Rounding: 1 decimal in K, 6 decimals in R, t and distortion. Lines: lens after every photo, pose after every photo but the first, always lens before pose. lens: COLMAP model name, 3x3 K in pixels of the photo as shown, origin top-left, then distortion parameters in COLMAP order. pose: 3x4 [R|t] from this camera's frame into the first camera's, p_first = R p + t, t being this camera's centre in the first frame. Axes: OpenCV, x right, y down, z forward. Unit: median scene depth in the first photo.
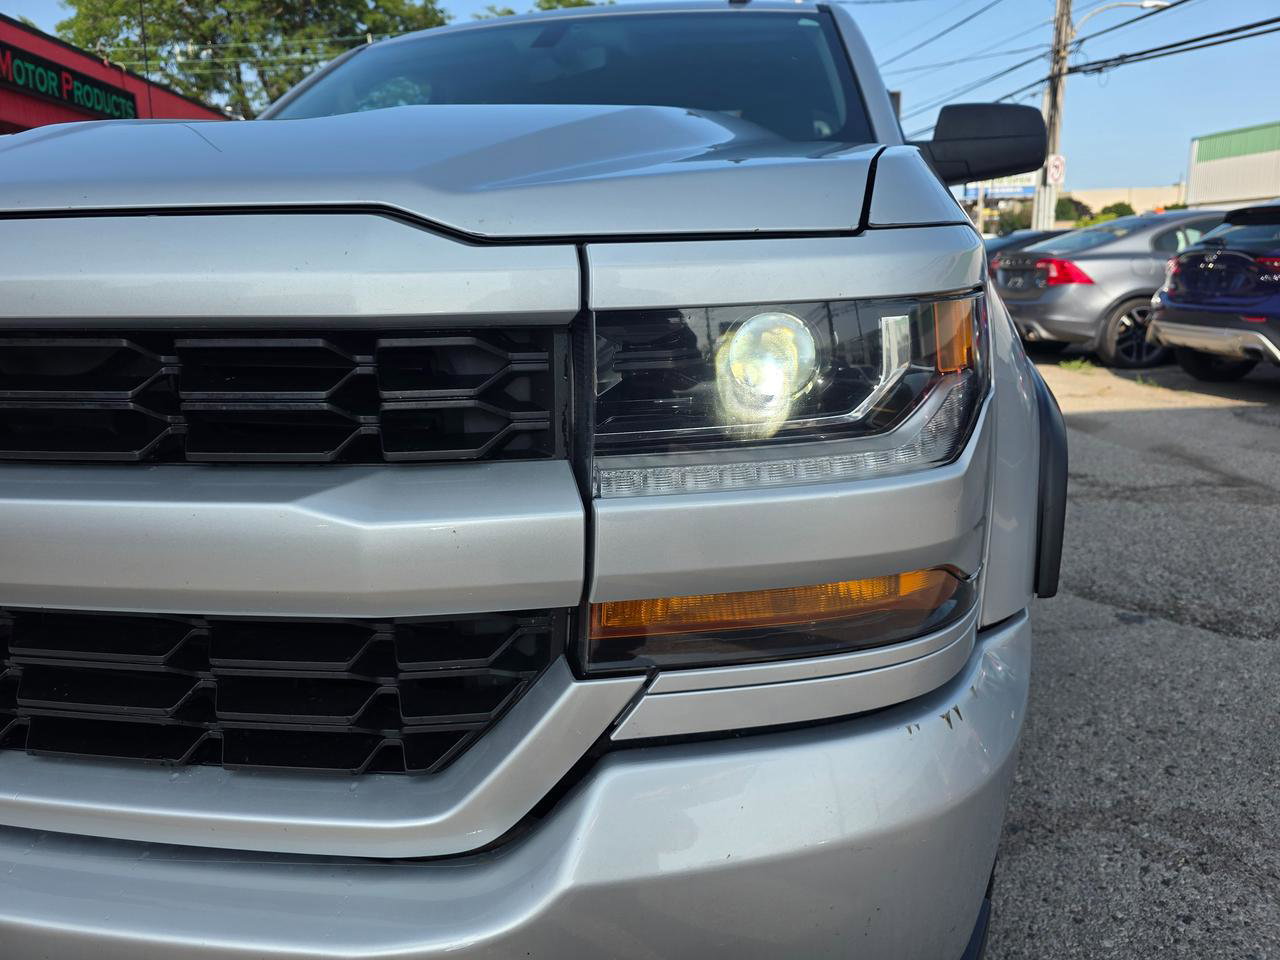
lens RADIAL K [[846.8, 0, 639.5], [0, 846.8, 469.7], [0, 0, 1]] dist [0.048782, -0.041164]
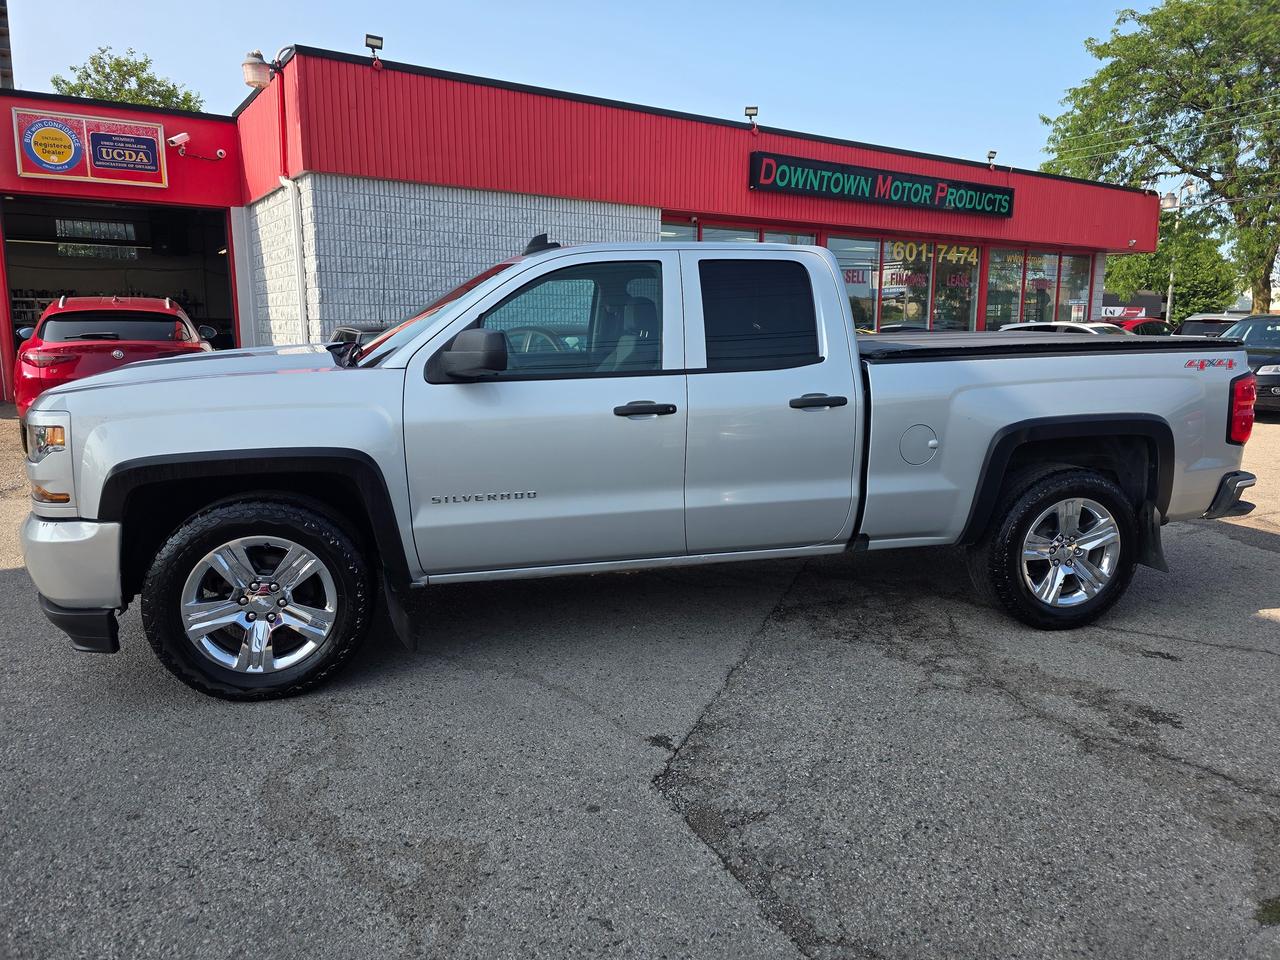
lens RADIAL K [[846.8, 0, 632.9], [0, 846.8, 479.9], [0, 0, 1]] dist [0.048782, -0.041164]
pose [[0.460265, 0.194922, -0.866118, 0.291611], [-0.235665, 0.967424, 0.092486, -0.053483], [0.855931, 0.161545, 0.491208, 0.072170]]
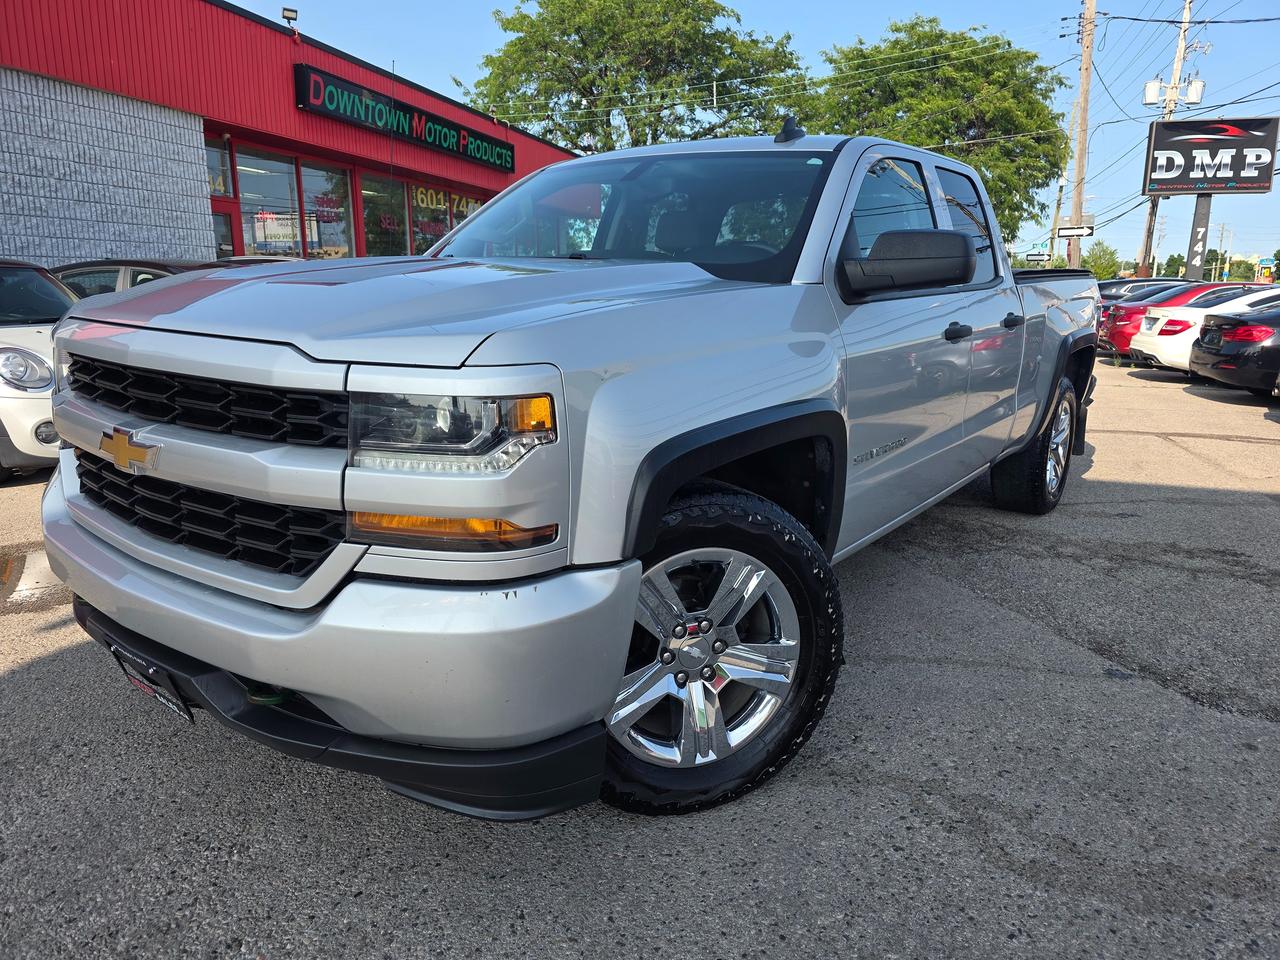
lens RADIAL K [[846.8, 0, 634.9], [0, 846.8, 482.2], [0, 0, 1]] dist [0.048782, -0.041164]
pose [[0.923171, 0.128287, -0.362350, 0.077116], [-0.133473, 0.990994, 0.010798, -0.002837], [0.360472, 0.038395, 0.931980, -0.047474]]
